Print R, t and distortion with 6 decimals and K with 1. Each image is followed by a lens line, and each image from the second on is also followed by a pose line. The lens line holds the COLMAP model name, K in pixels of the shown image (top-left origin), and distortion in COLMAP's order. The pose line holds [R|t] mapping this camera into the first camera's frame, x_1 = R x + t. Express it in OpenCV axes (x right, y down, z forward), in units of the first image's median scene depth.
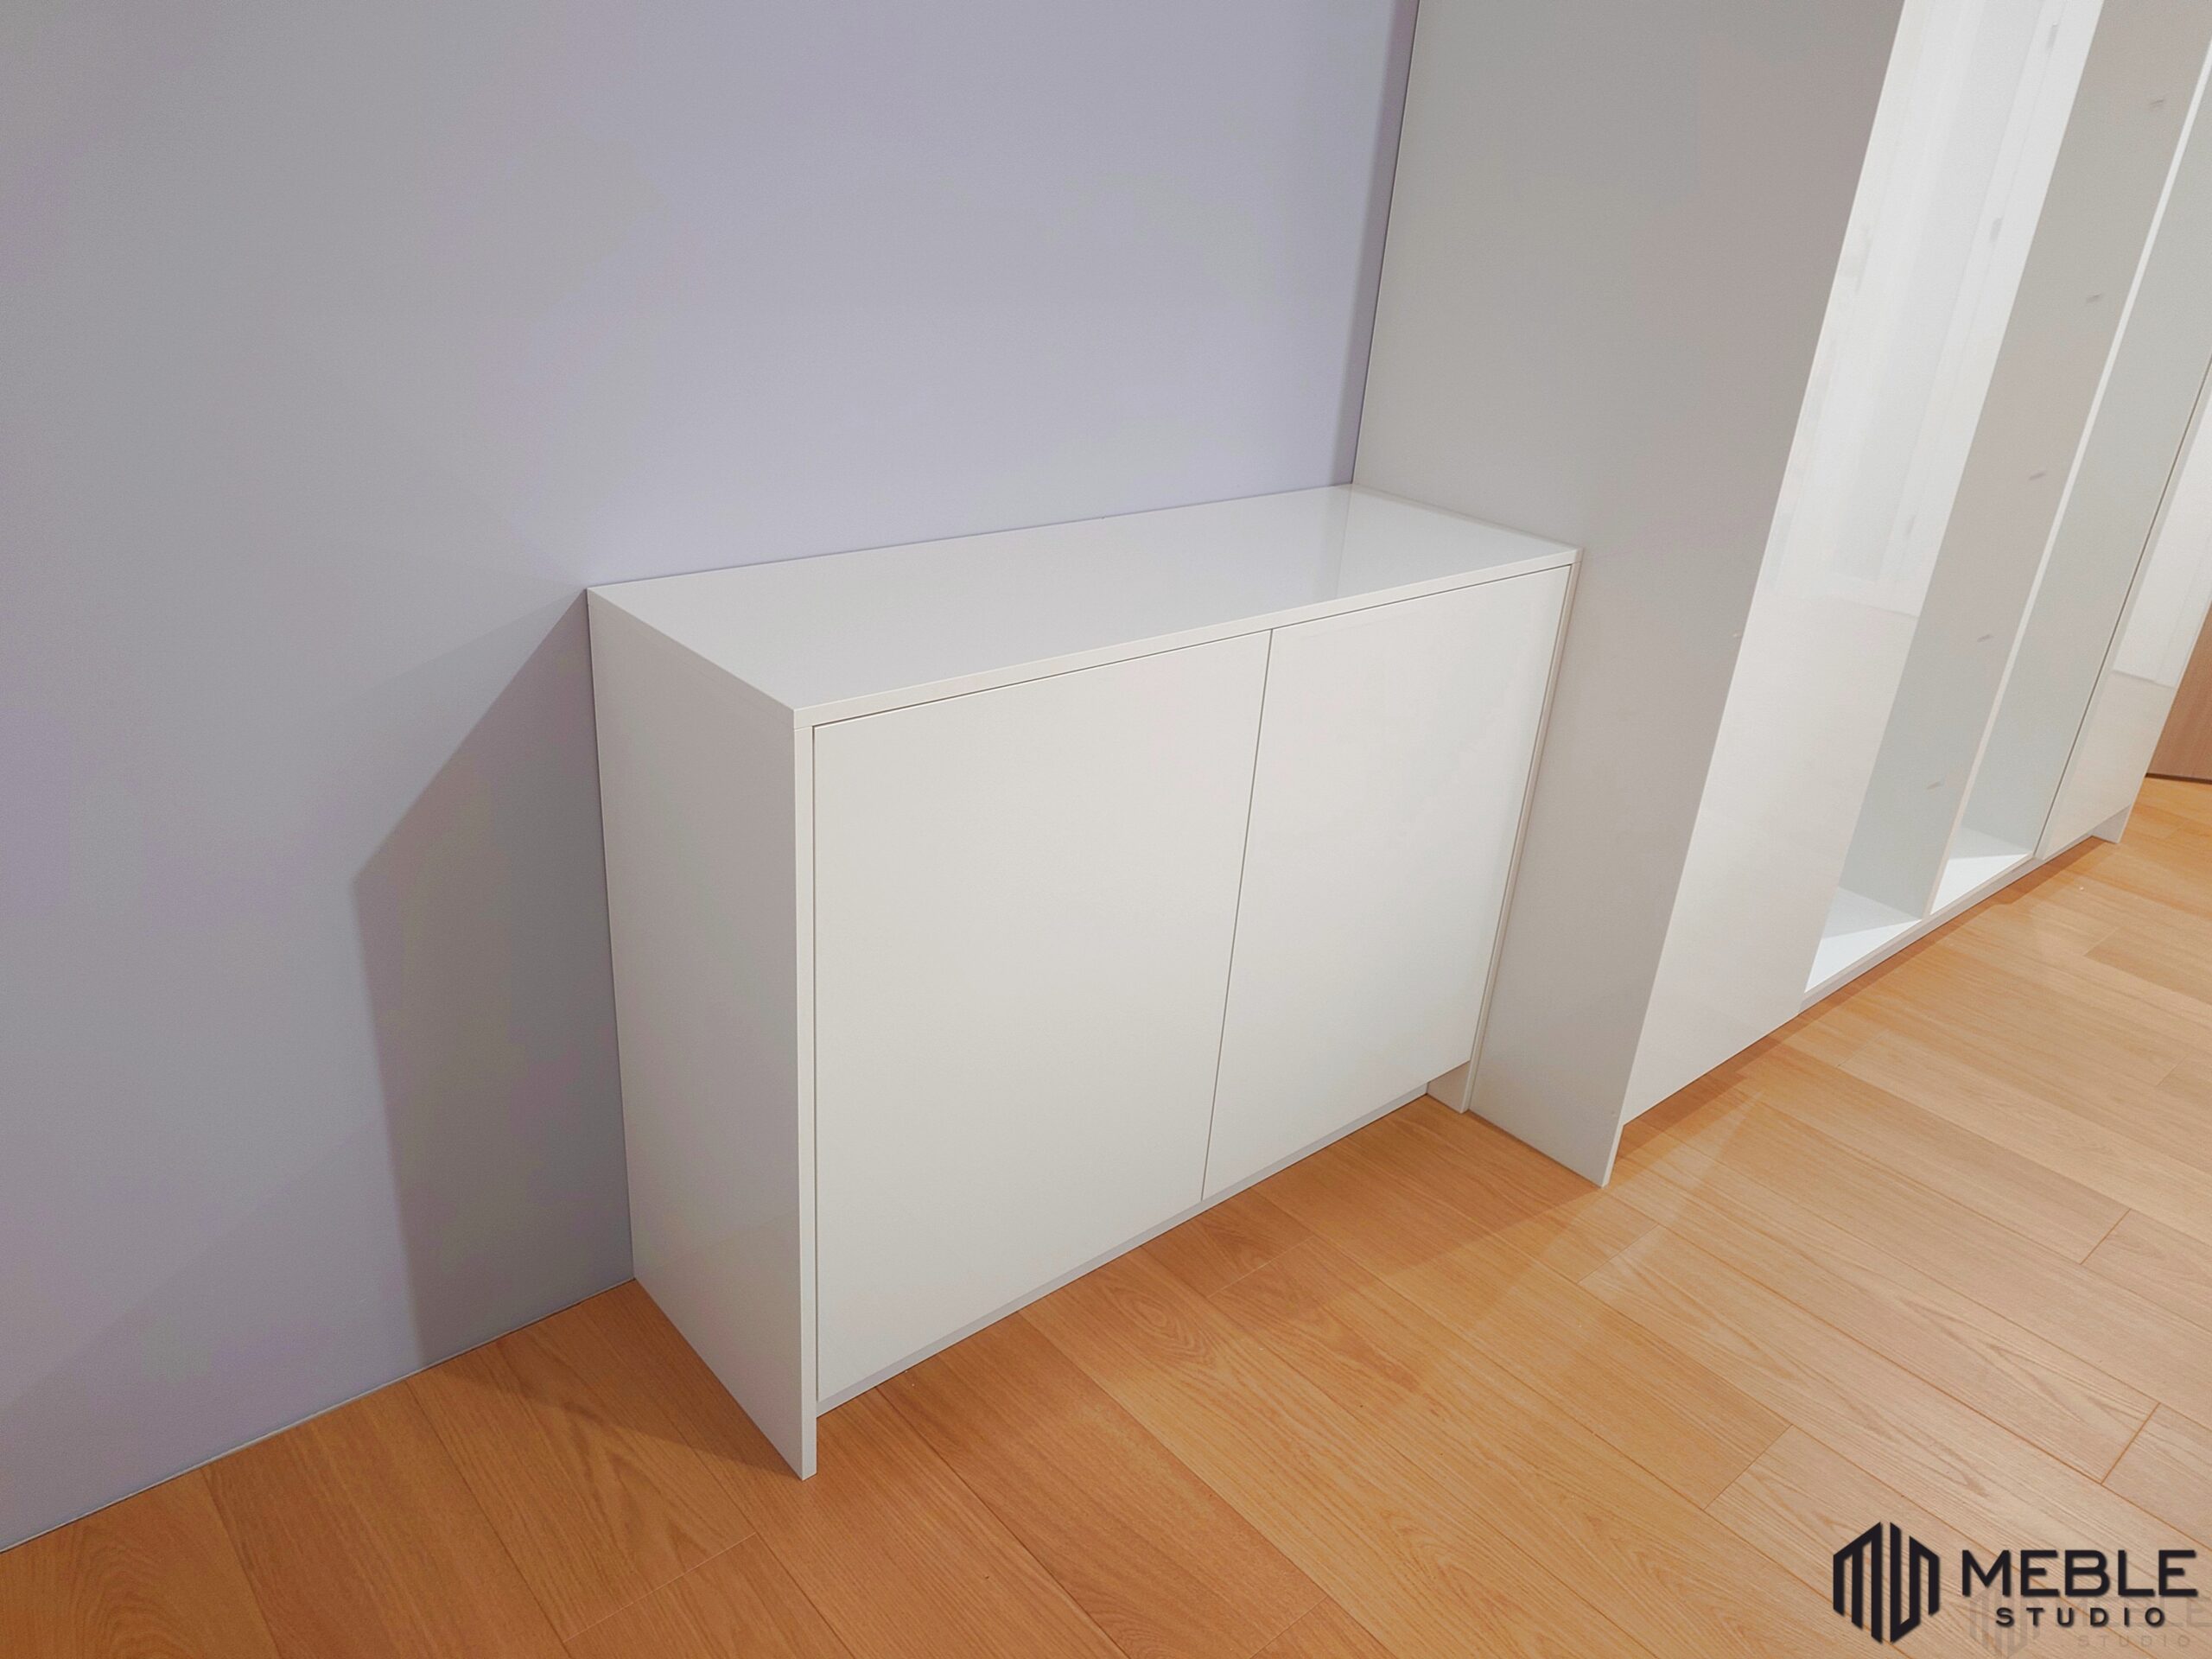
lens RADIAL K [[1552.5, 0, 1095.5], [0, 1552.5, 824.5], [0, 0, 1]] dist [0.001065, -0.004493]
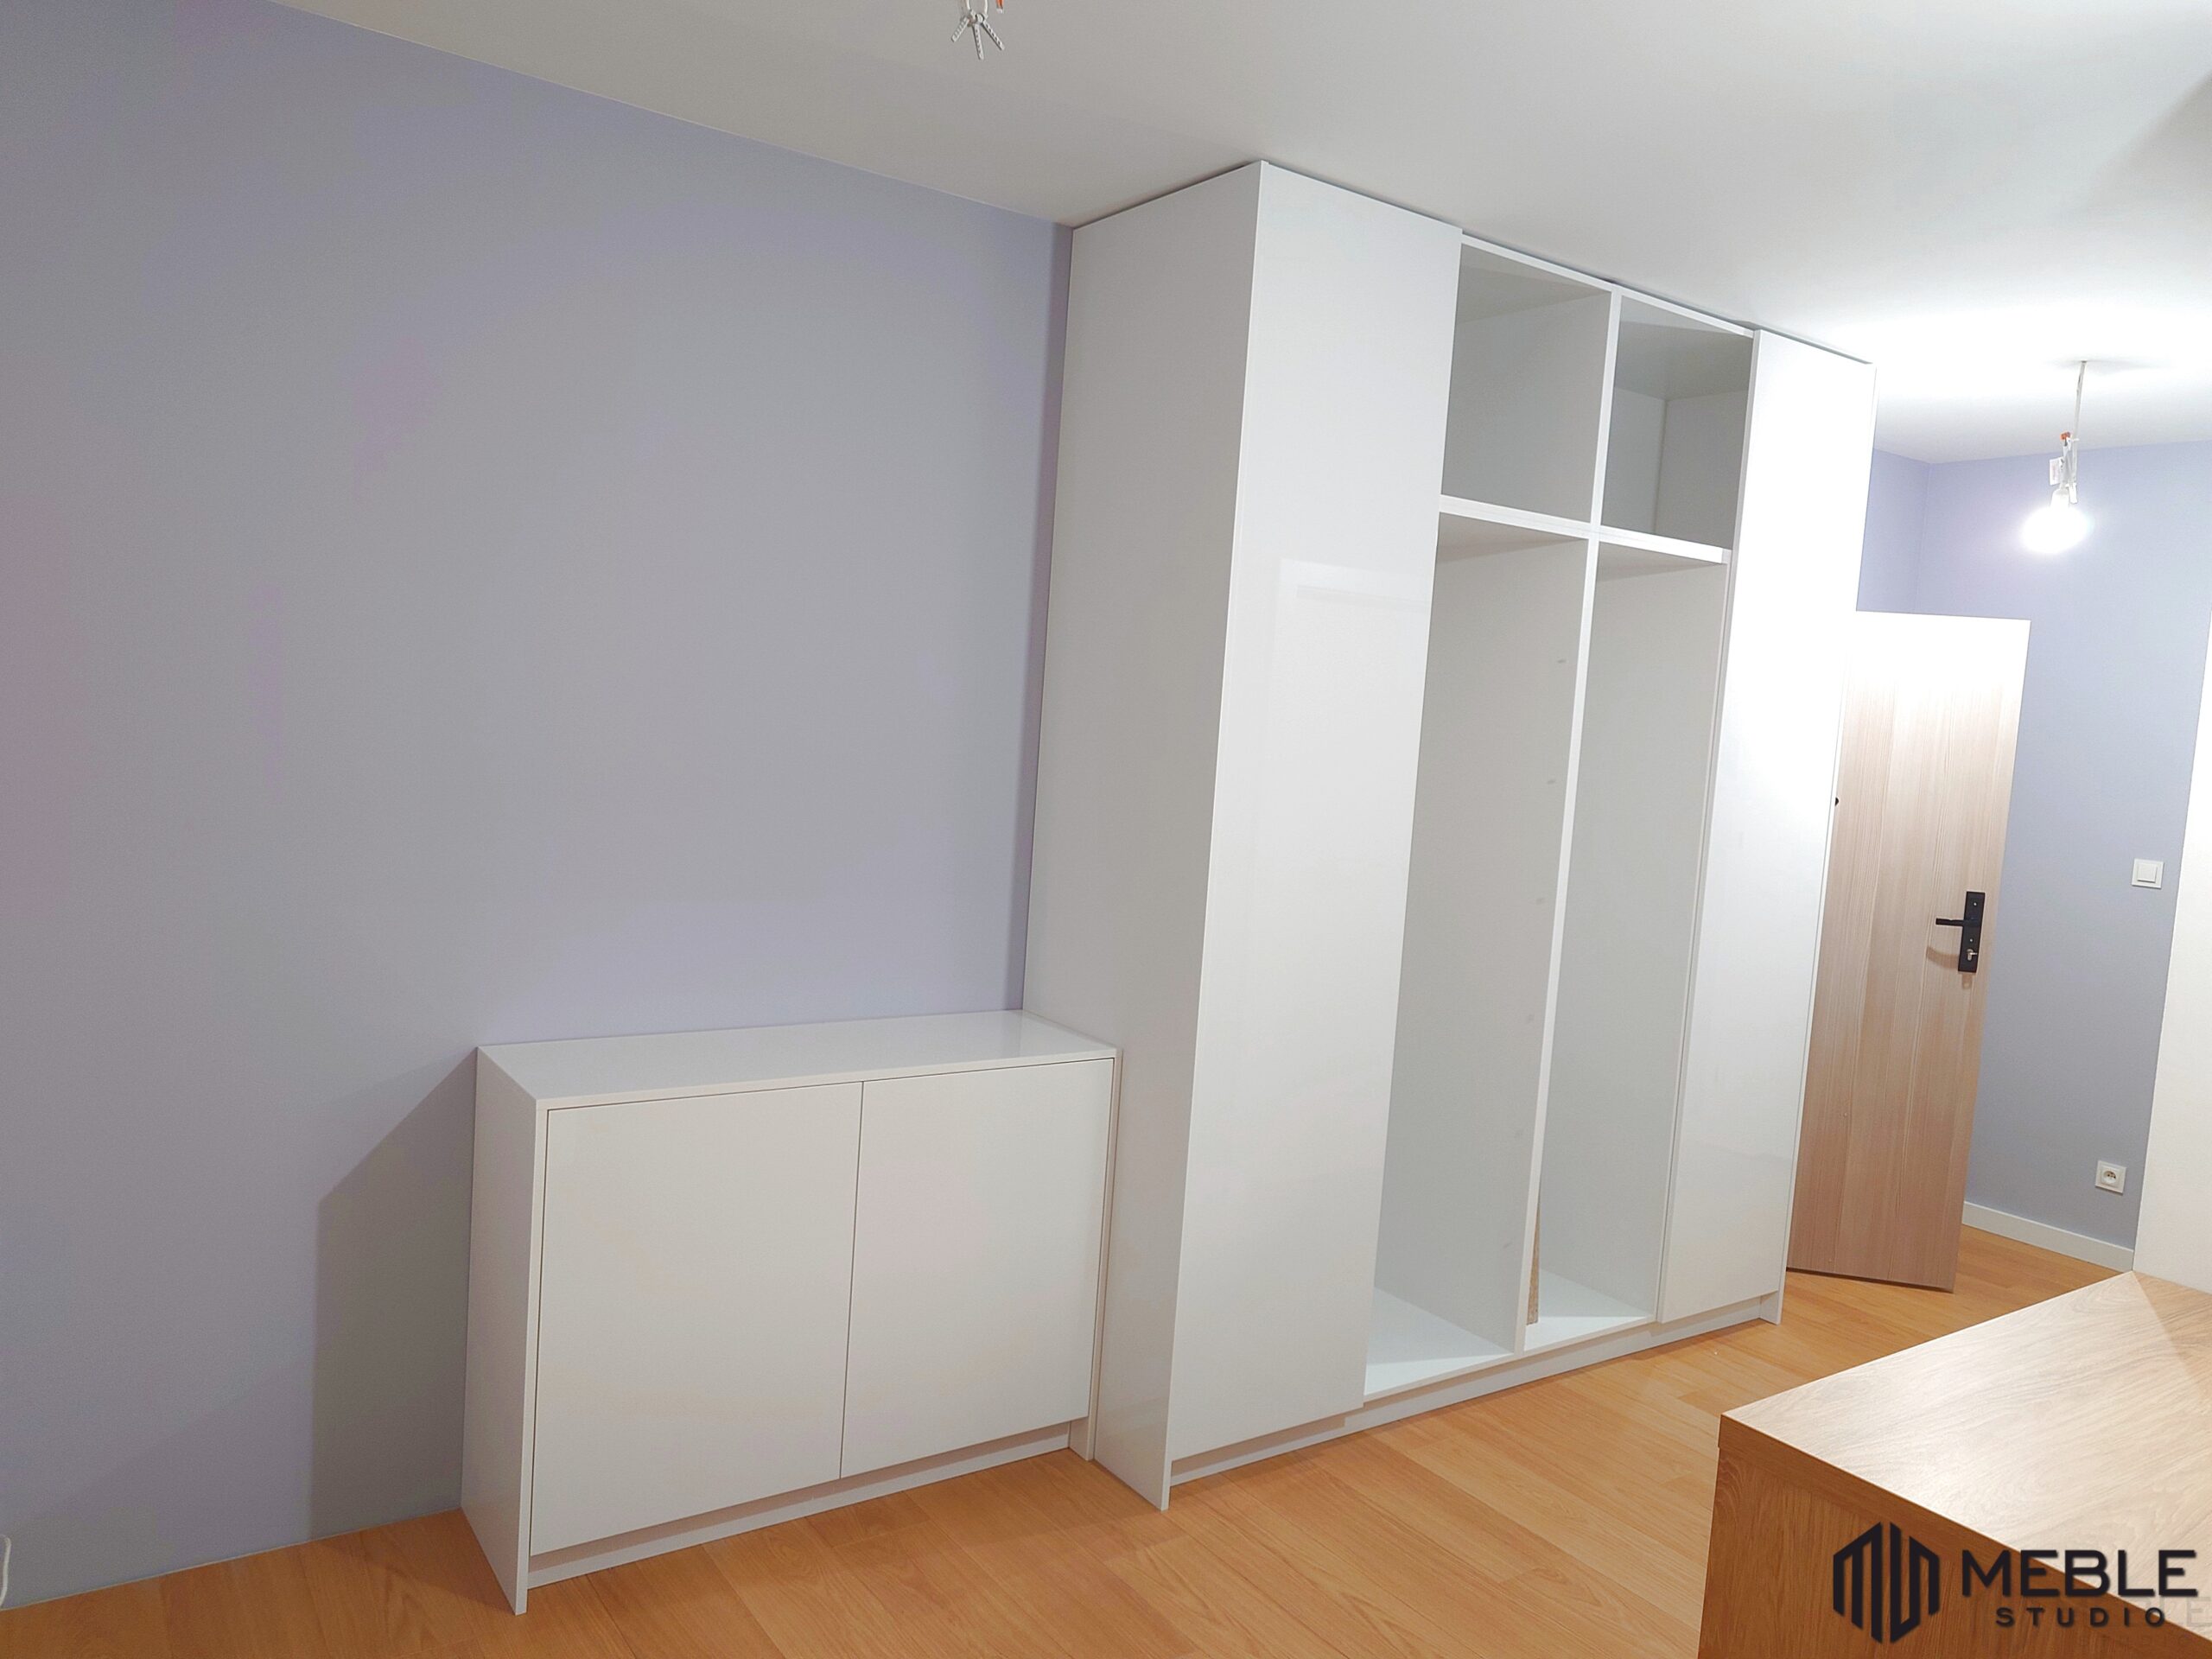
lens RADIAL K [[1552.5, 0, 1106.2], [0, 1552.5, 816.3], [0, 0, 1]] dist [0.001065, -0.004493]
pose [[0.994015, 0.003016, -0.109198, 0.489744], [-0.041778, 0.934122, -0.354502, 0.170253], [0.100935, 0.356942, 0.928657, -0.583432]]
